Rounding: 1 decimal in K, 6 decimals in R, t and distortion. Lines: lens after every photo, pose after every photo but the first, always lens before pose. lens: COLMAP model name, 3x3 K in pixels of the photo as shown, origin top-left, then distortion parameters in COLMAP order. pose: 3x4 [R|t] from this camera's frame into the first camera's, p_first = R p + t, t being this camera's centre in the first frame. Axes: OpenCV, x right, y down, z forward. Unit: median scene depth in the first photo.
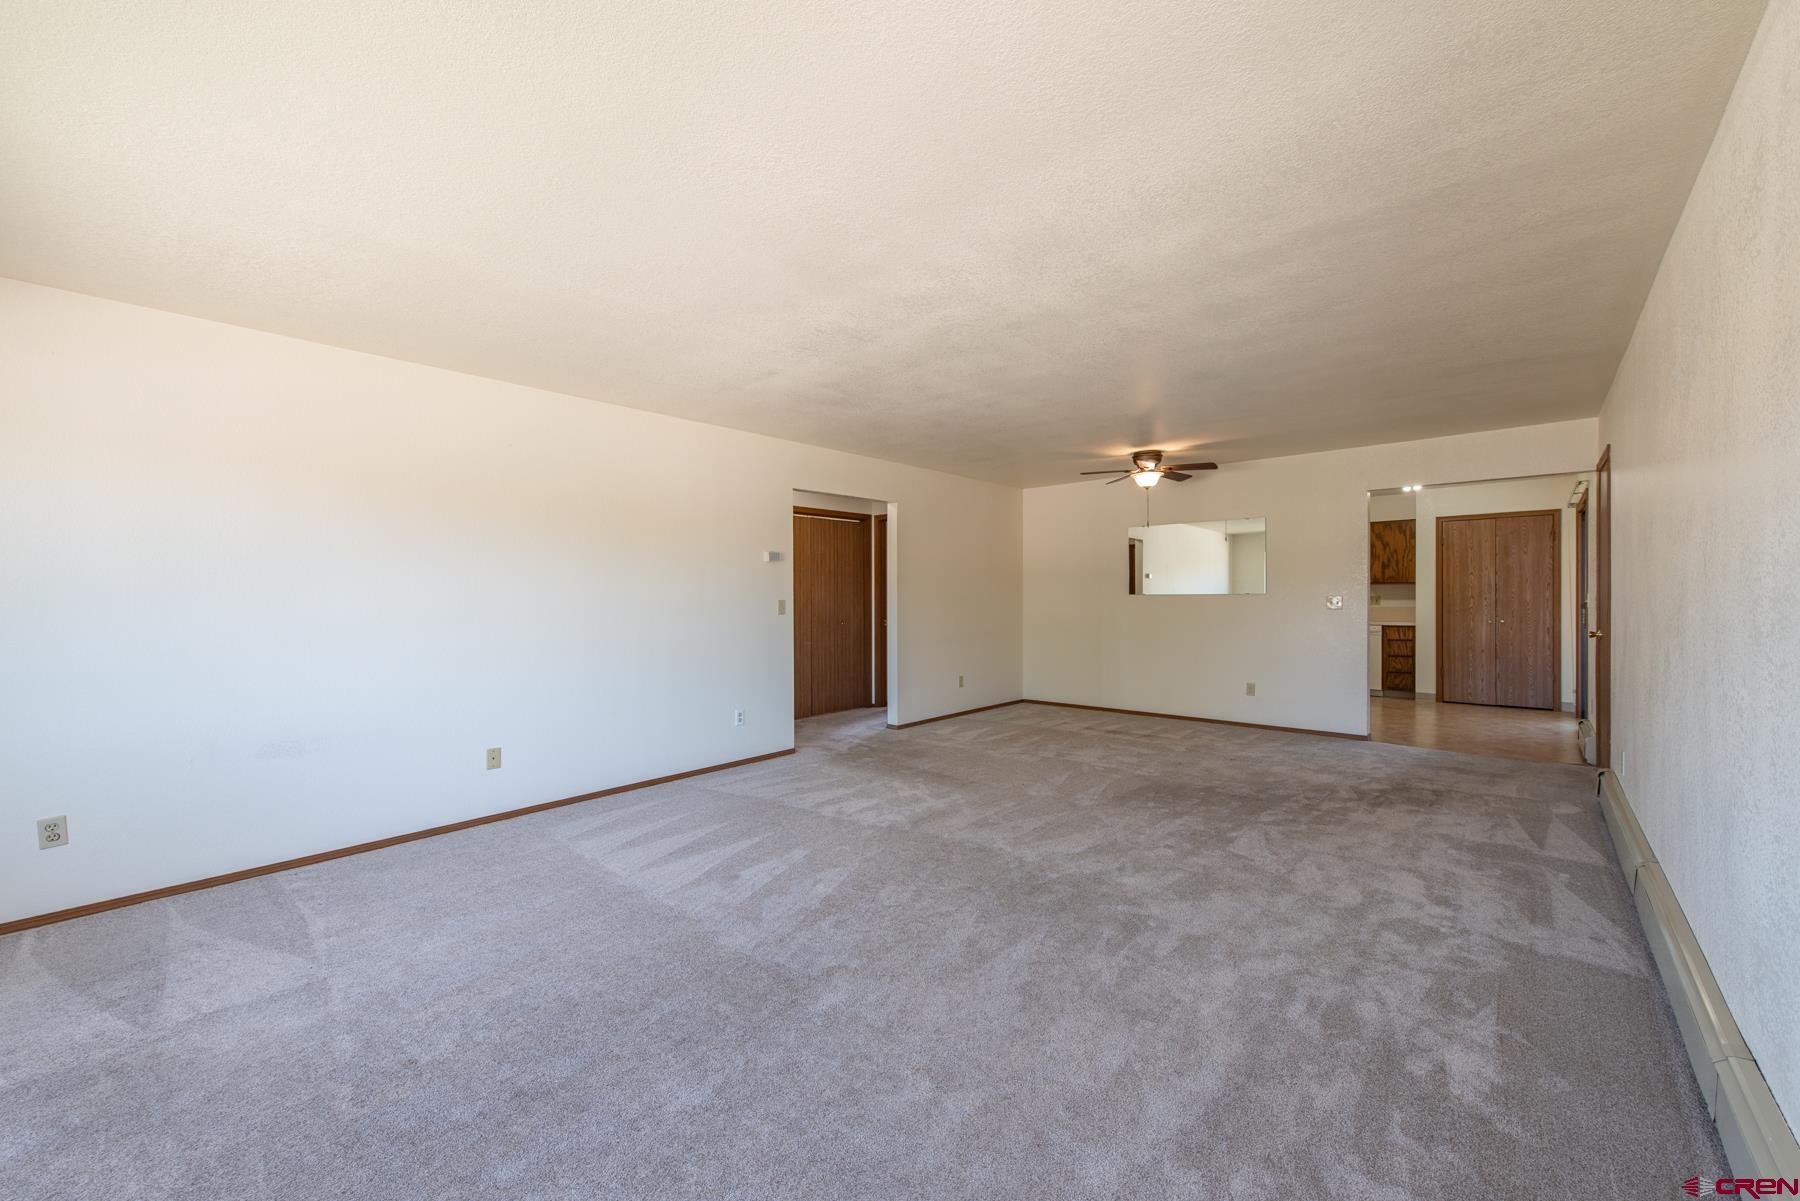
lens RADIAL K [[710.0, 0, 895.9], [0, 710.0, 597.3], [0, 0, 1]] dist [0.013194, -0.003522]
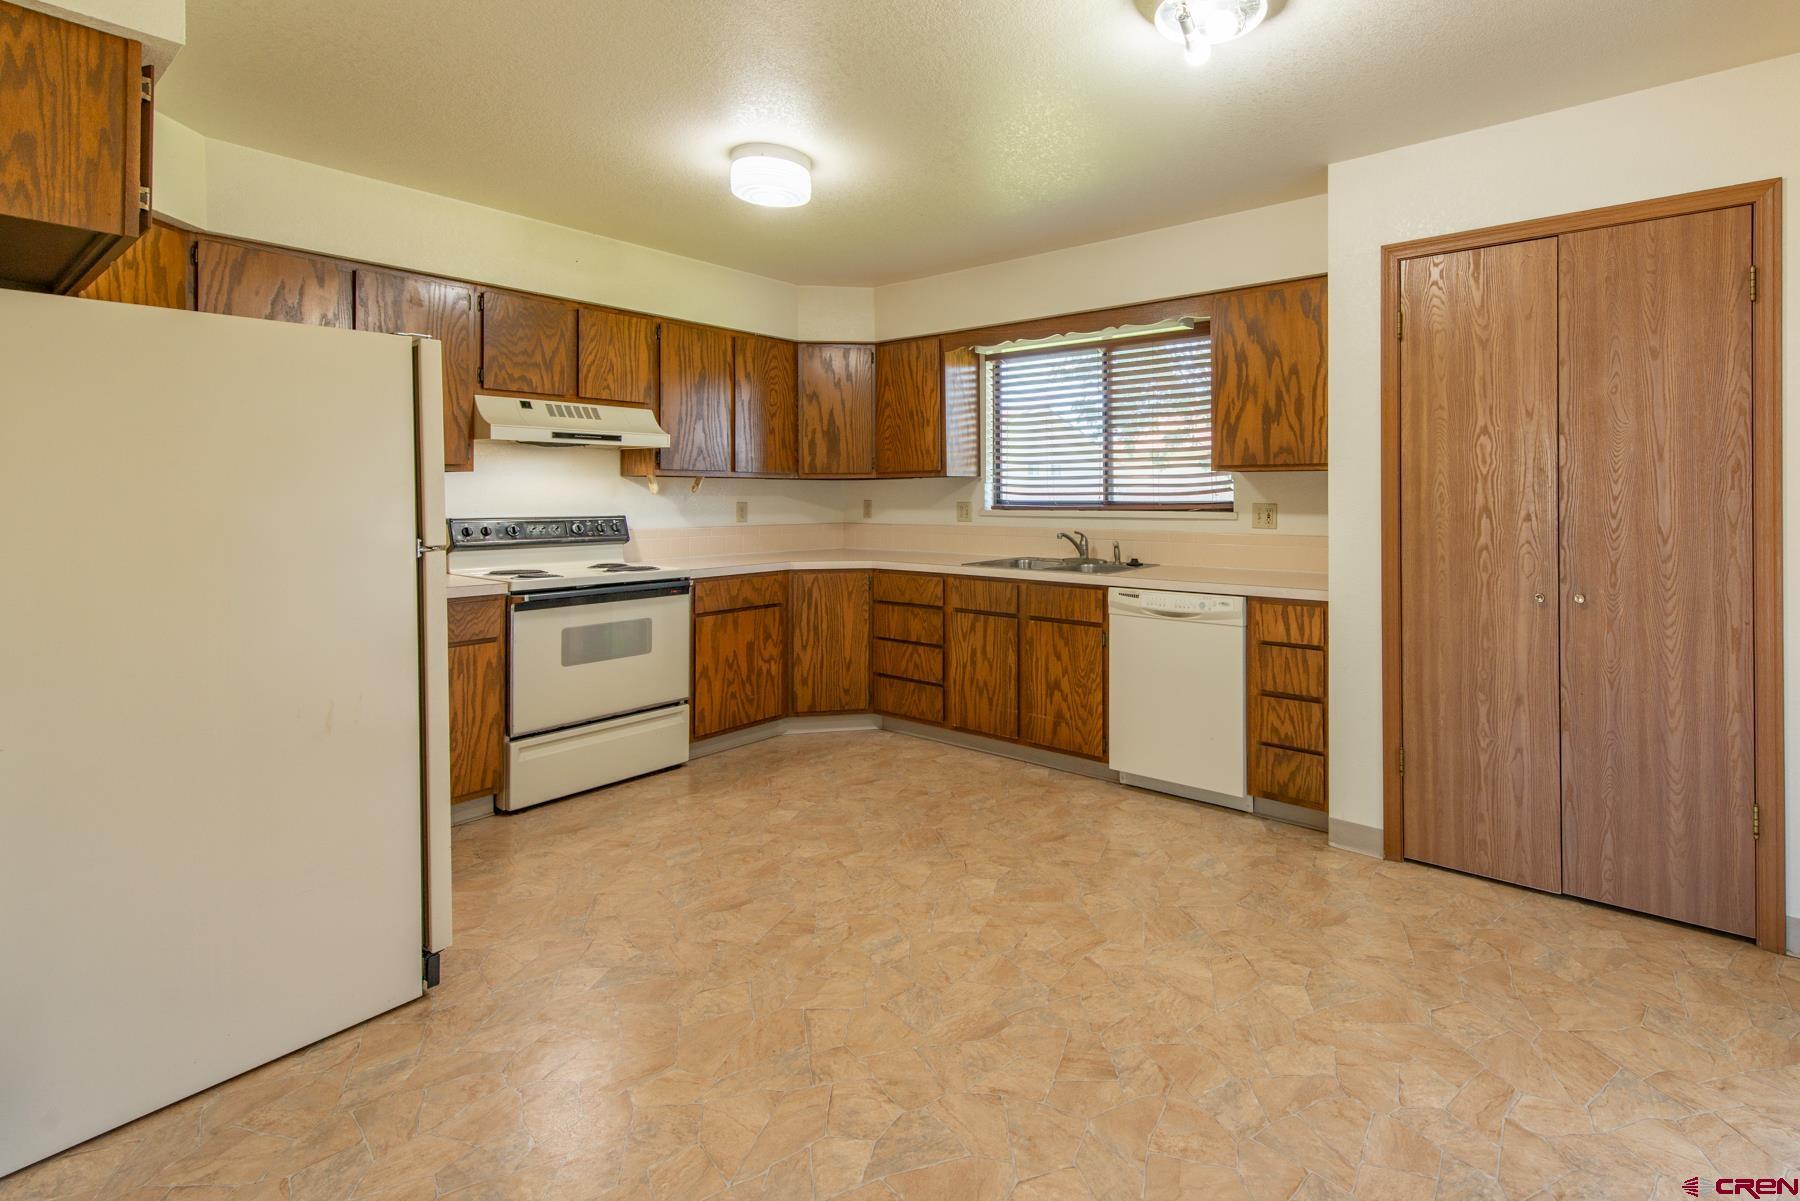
lens RADIAL K [[839.2, 0, 1031.8], [0, 839.2, 490.3], [0, 0, 1]] dist [0.015167, -0.001967]
pose [[0.995362, -0.000278, 0.096204, 0.576479], [0.000753, 0.999988, -0.004894, -0.007420], [-0.096202, 0.004944, 0.995350, 0.661586]]
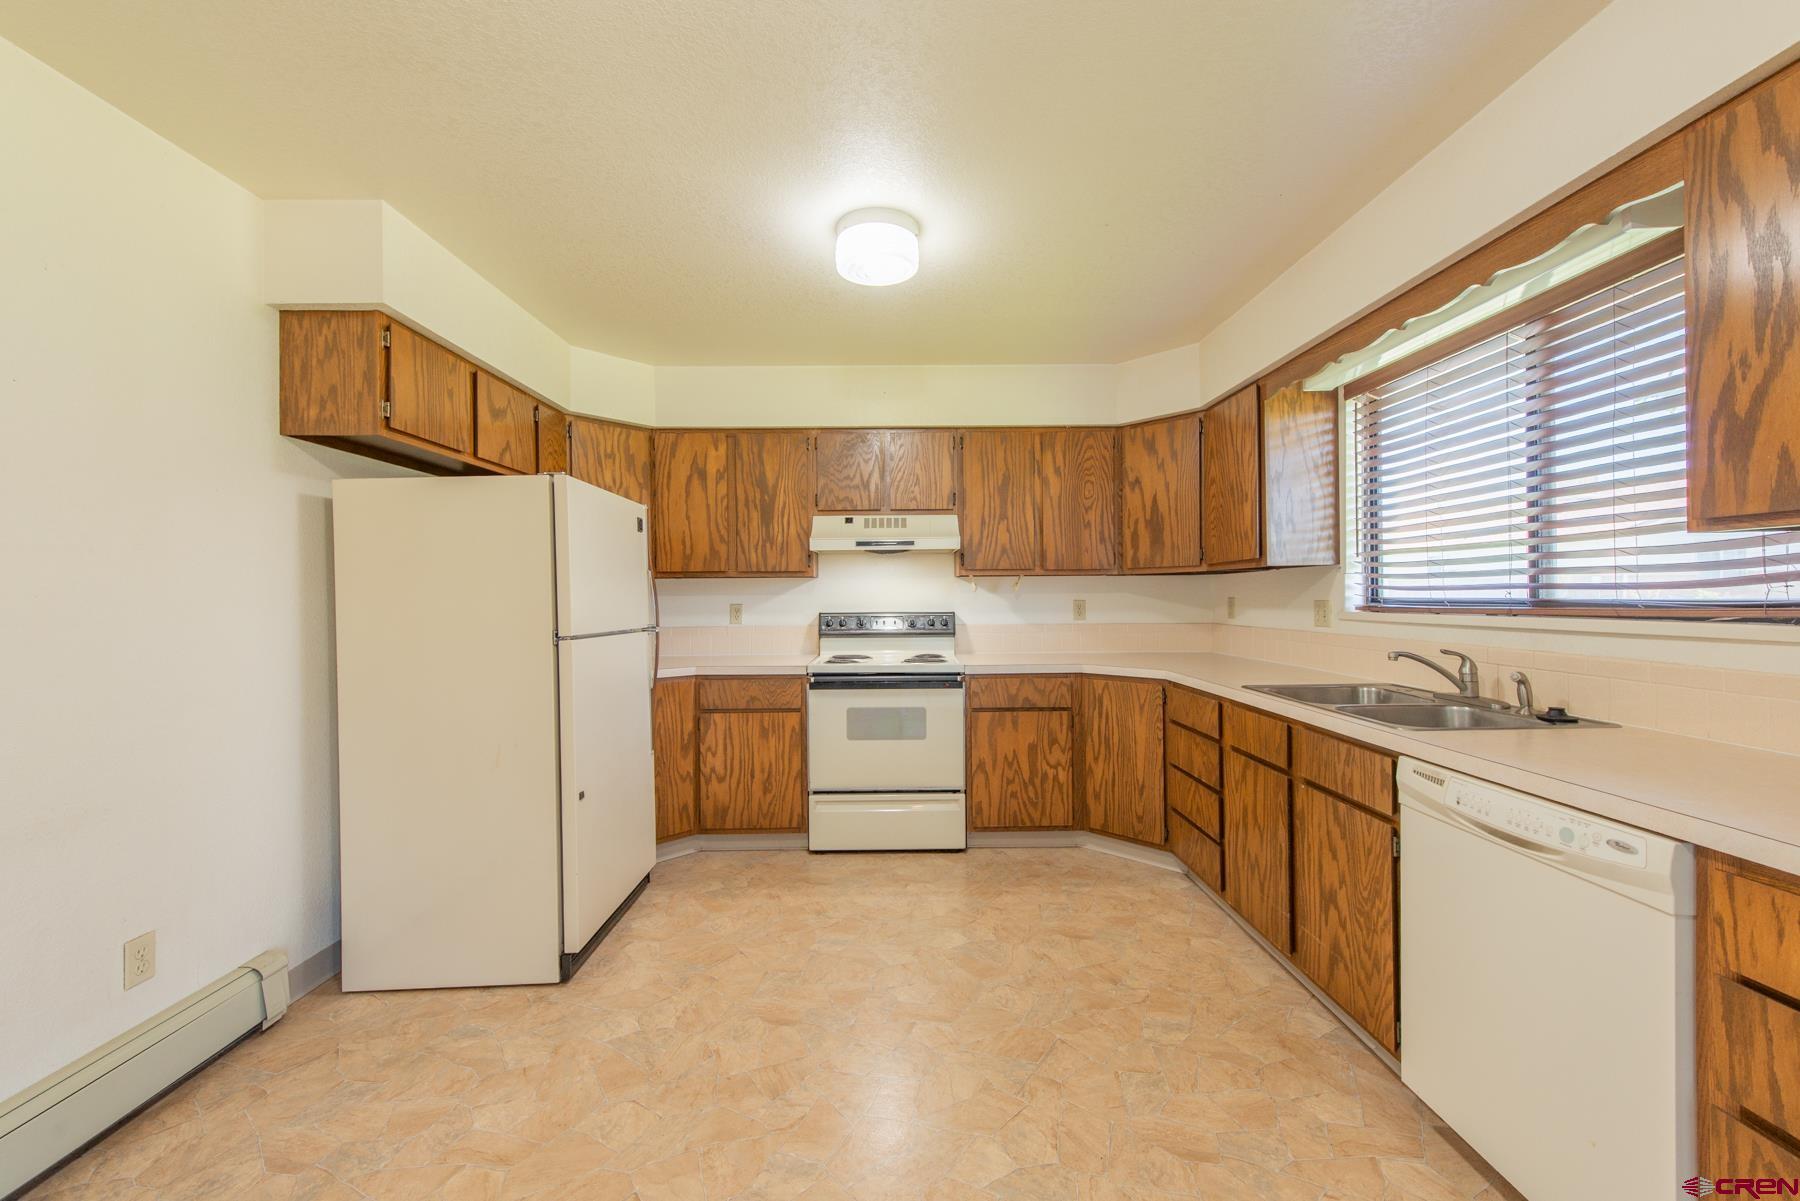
lens RADIAL K [[710.0, 0, 903.9], [0, 710.0, 598.6], [0, 0, 1]] dist [0.013194, -0.003522]
pose [[0.672370, -0.001704, -0.740213, 0.717783], [0.008819, 0.999945, 0.005709, -0.006923], [0.740163, -0.010366, 0.672348, 0.851058]]
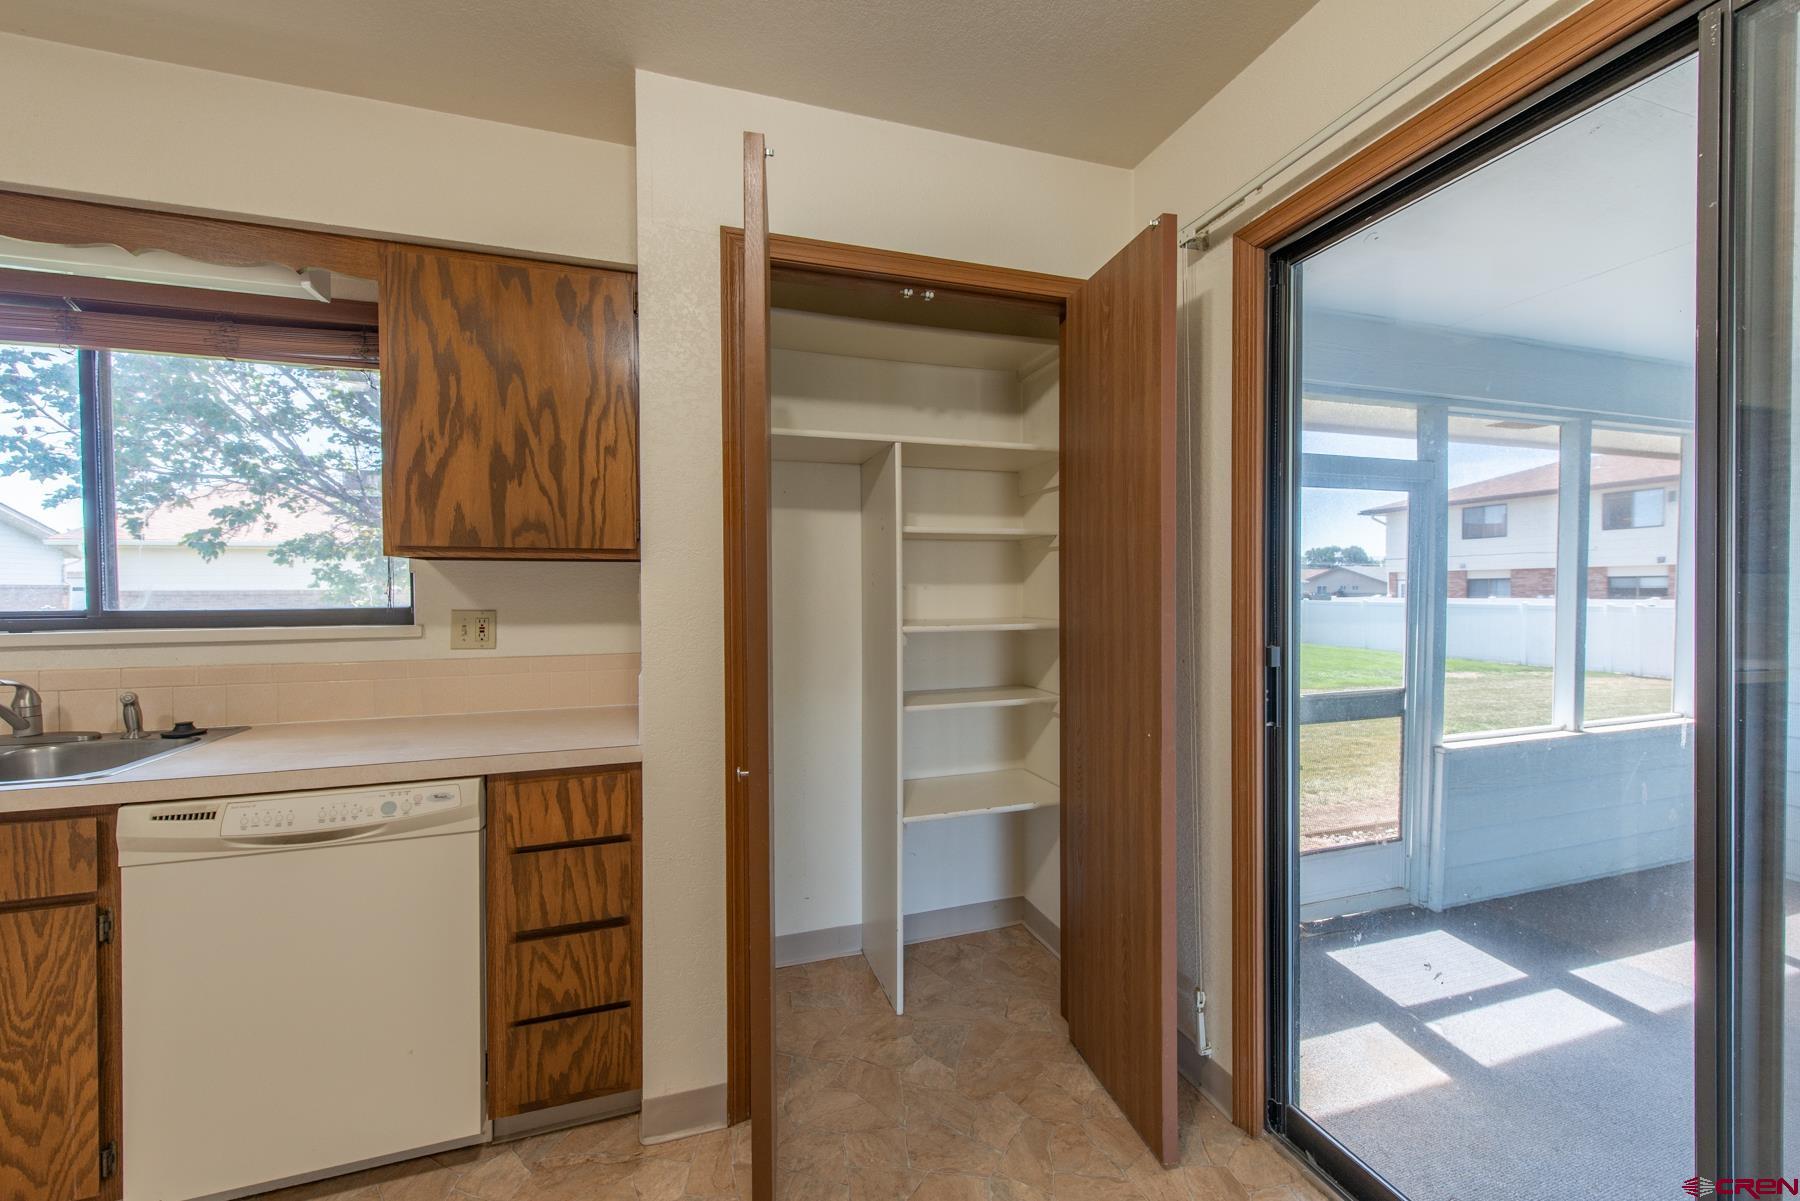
lens RADIAL K [[710.0, 0, 904.2], [0, 710.0, 598.9], [0, 0, 1]] dist [0.013194, -0.003522]
pose [[0.501241, -0.010951, 0.865238, 0.607073], [0.006177, 0.999940, 0.009077, -0.007610], [-0.865286, 0.000795, 0.501278, 0.856229]]
